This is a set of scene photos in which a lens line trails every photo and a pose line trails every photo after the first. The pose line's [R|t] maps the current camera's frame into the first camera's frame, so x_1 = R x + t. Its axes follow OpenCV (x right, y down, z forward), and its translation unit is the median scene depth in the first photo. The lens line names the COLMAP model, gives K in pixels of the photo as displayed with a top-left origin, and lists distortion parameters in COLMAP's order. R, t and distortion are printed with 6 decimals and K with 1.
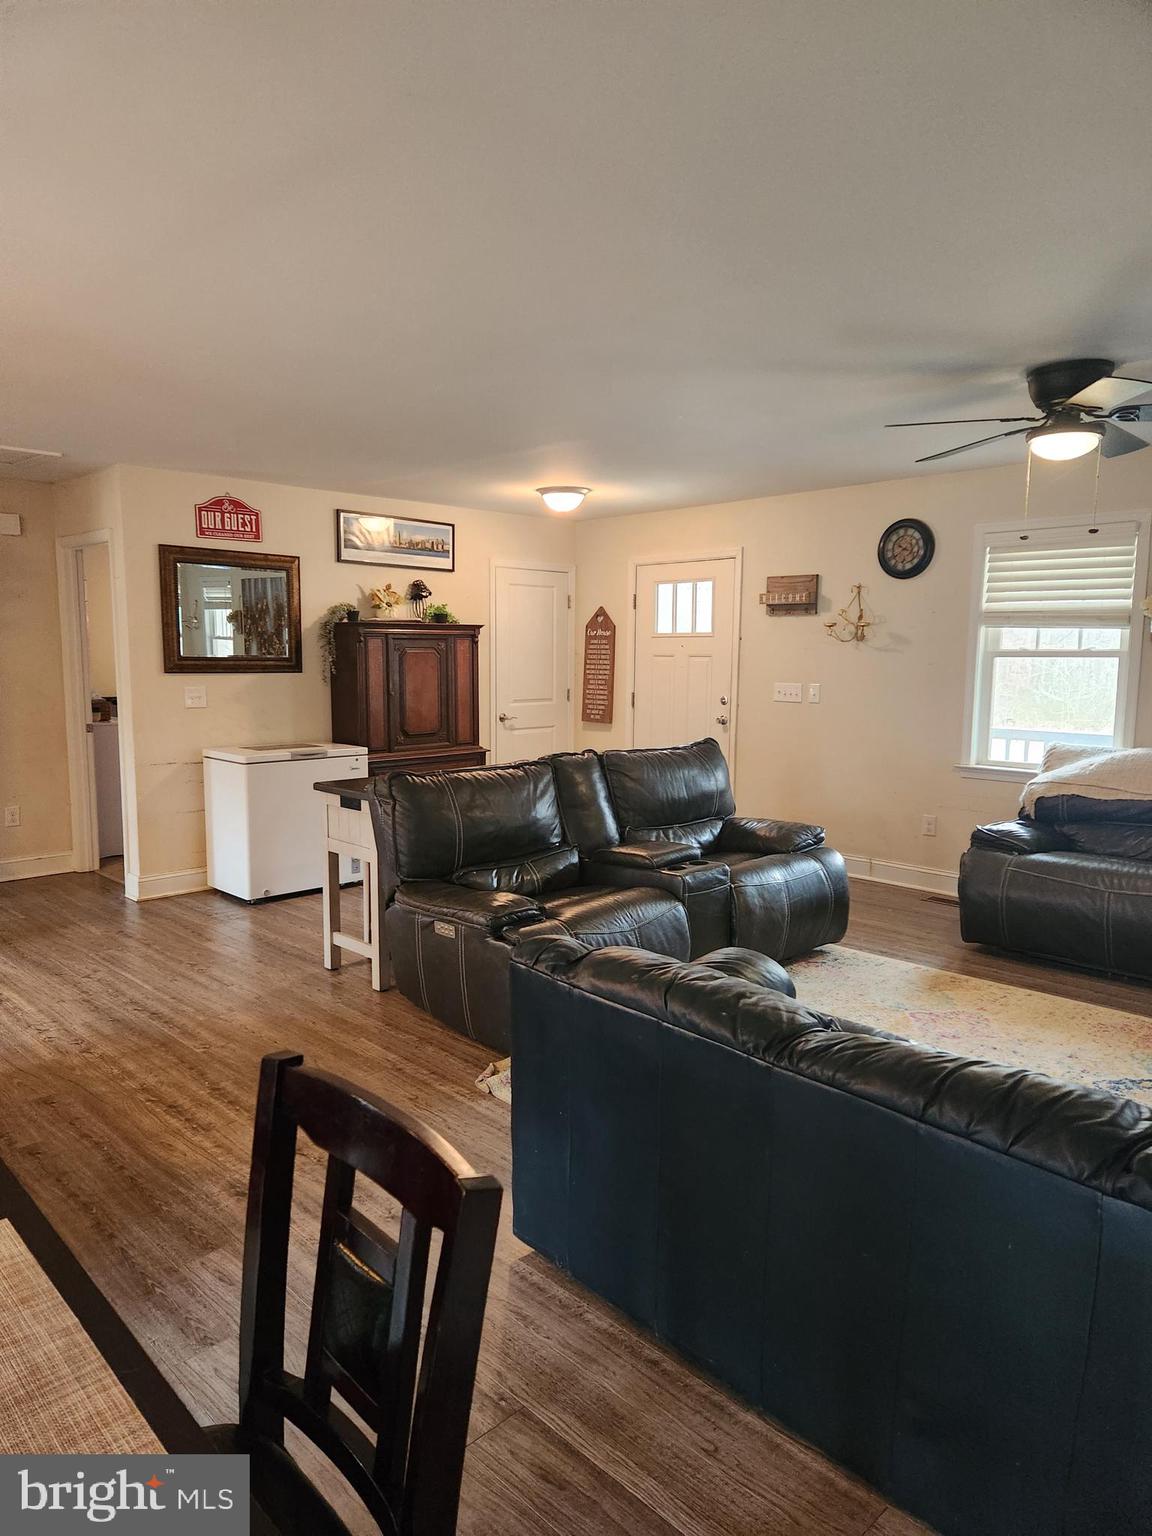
lens RADIAL K [[1027.8, 0, 575.3], [0, 1027.8, 774.6], [0, 0, 1]] dist [0.048212, -0.008866]
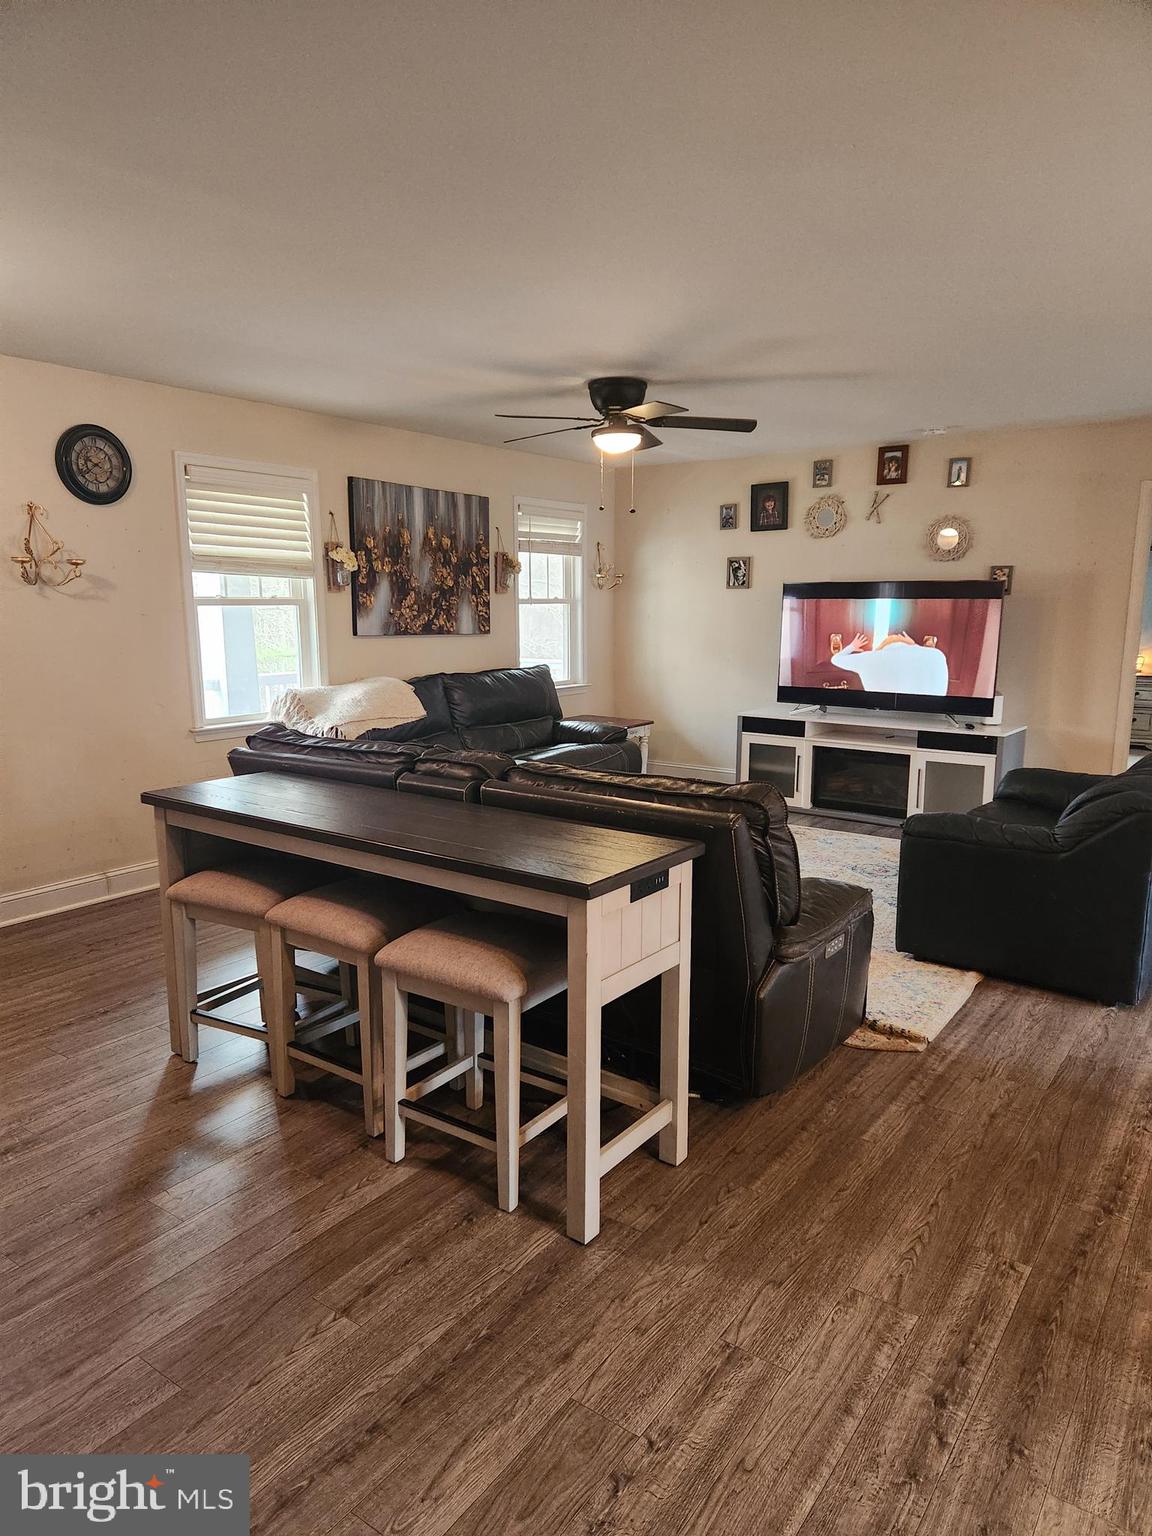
lens RADIAL K [[1027.8, 0, 572.4], [0, 1027.8, 766.2], [0, 0, 1]] dist [0.048212, -0.008866]
pose [[-0.172684, -0.165415, 0.970988, -0.744560], [0.120003, 0.974921, 0.187427, -0.143963], [-0.977640, 0.148887, -0.148503, 1.127966]]
